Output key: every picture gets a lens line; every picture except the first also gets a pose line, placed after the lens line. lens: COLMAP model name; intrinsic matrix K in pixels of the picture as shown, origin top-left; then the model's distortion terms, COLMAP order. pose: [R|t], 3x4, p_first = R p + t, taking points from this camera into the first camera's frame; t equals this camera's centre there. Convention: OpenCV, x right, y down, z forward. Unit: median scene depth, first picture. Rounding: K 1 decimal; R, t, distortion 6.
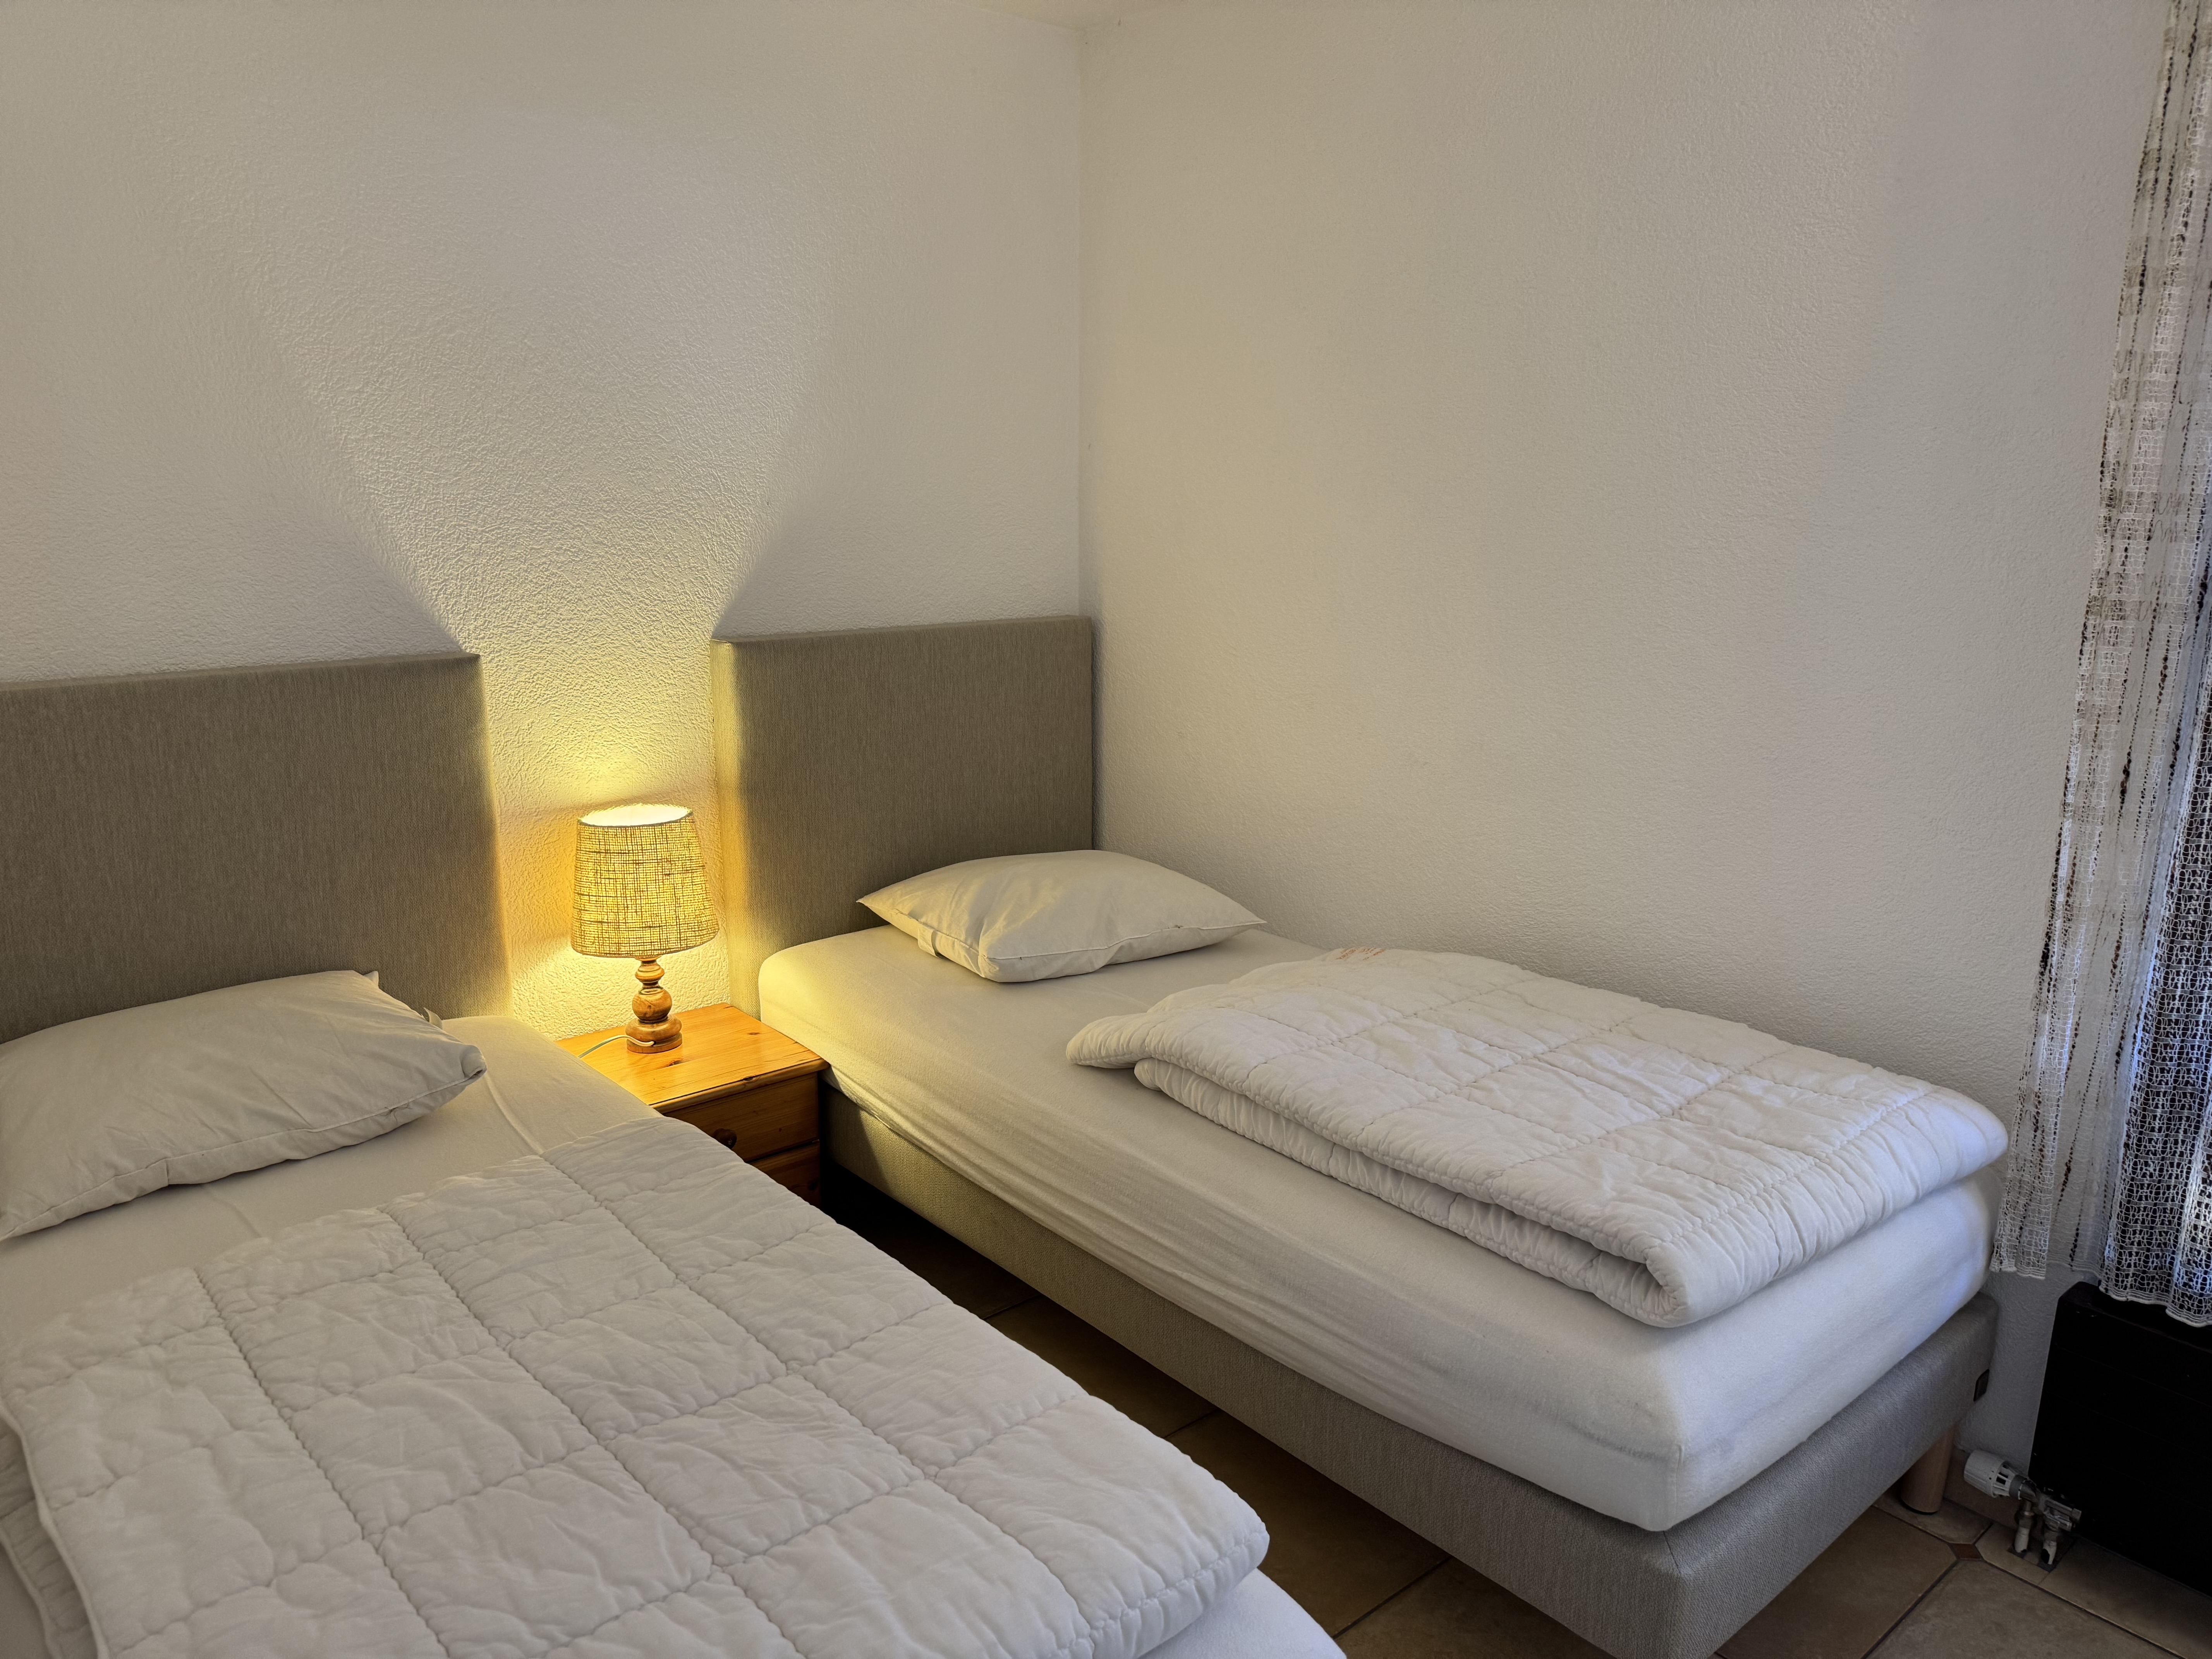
lens RADIAL K [[1568.1, 0, 1113.9], [0, 1568.1, 868.5], [0, 0, 1]] dist [0.203486, -0.268080]
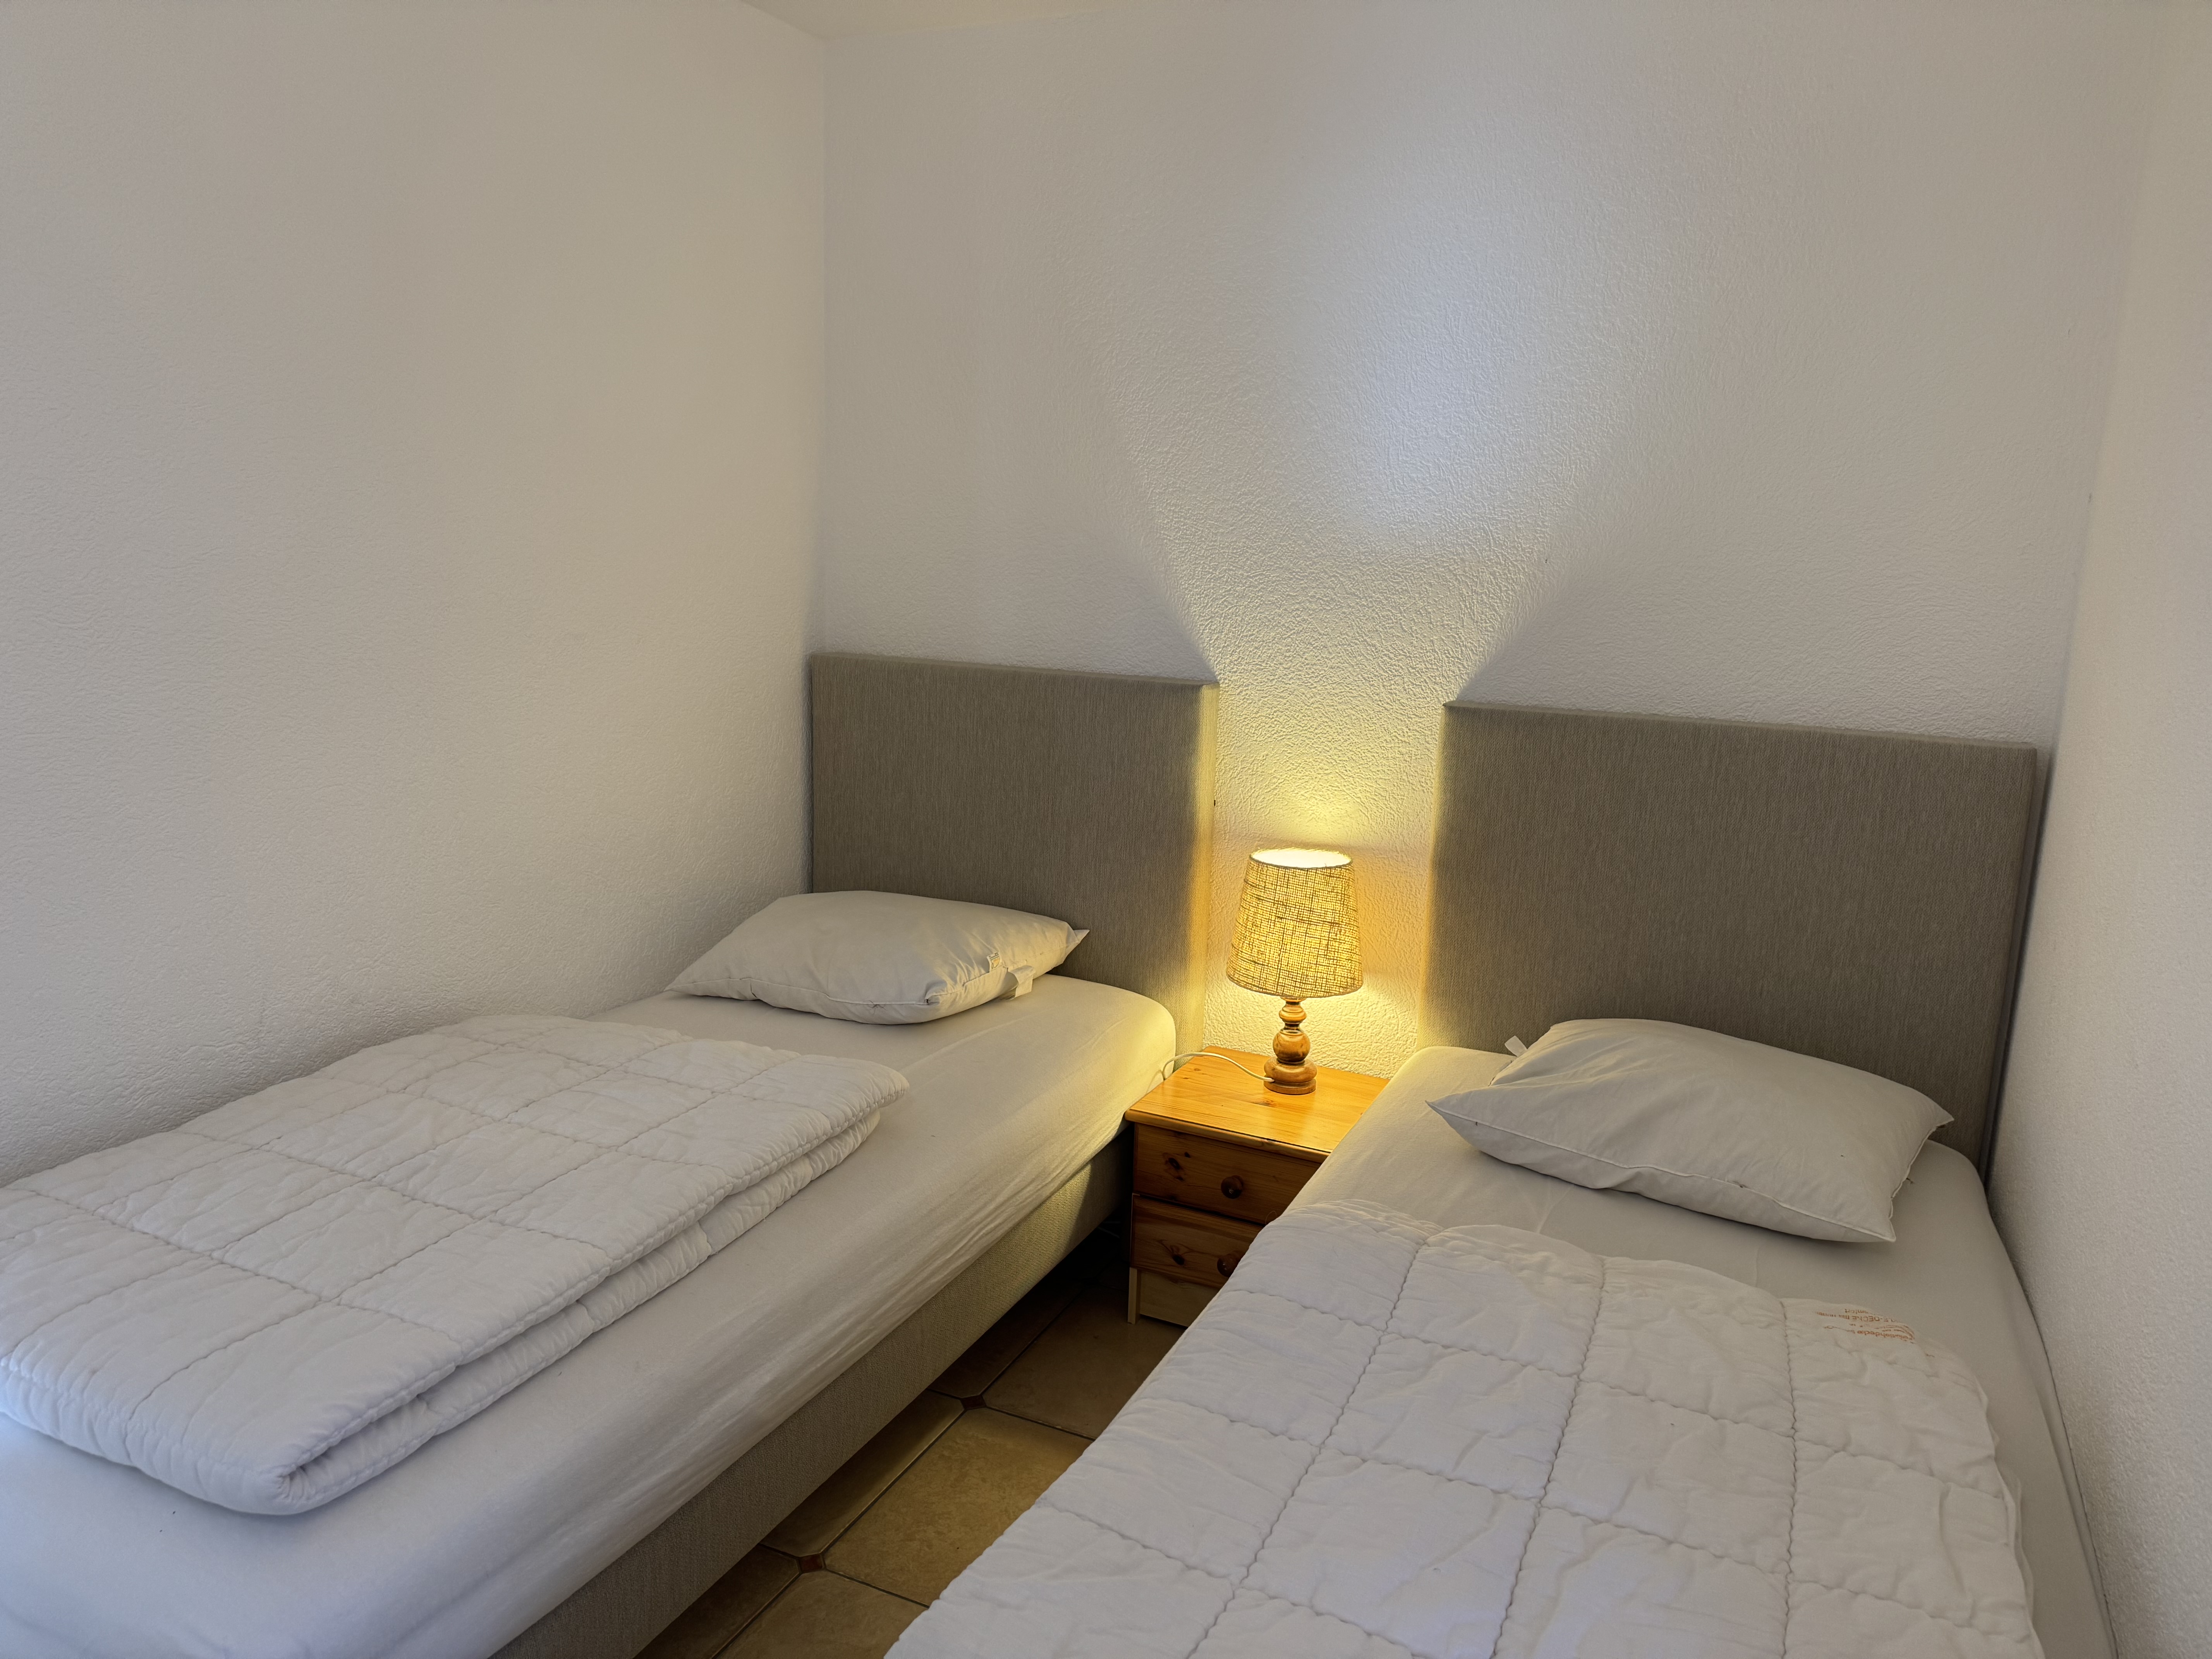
lens RADIAL K [[1568.1, 0, 1113.9], [0, 1568.1, 868.5], [0, 0, 1]] dist [0.203486, -0.268080]
pose [[0.415254, 0.210012, -0.885132, 0.532588], [-0.258027, 0.960219, 0.106776, -0.101769], [0.872345, 0.184049, 0.452924, 0.437029]]
